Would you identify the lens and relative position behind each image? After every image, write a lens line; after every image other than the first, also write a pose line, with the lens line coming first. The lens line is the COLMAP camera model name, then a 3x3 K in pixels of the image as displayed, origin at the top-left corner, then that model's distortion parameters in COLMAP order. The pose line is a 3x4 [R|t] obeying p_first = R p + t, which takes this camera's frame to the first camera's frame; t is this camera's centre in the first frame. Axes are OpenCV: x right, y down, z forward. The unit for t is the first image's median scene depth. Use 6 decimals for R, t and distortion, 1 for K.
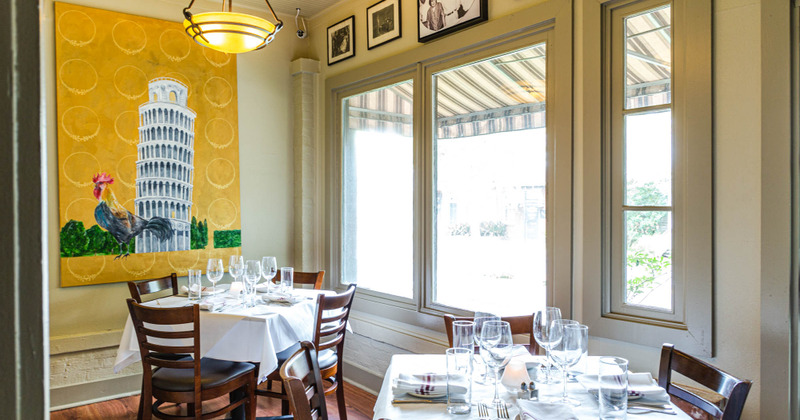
lens RADIAL K [[548.7, 0, 400.0], [0, 548.7, 210.0], [0, 0, 1]] dist [-0.002480, 0.005897]
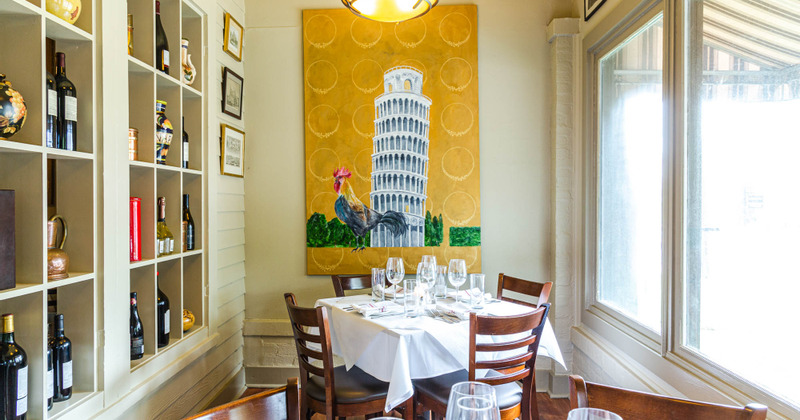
lens RADIAL K [[548.7, 0, 400.0], [0, 548.7, 210.0], [0, 0, 1]] dist [-0.002480, 0.005897]
pose [[0.774014, 0.008369, -0.633113, 0.184314], [-0.008397, 0.999960, 0.002953, 0.008026], [0.633113, 0.003031, 0.774054, 0.255644]]
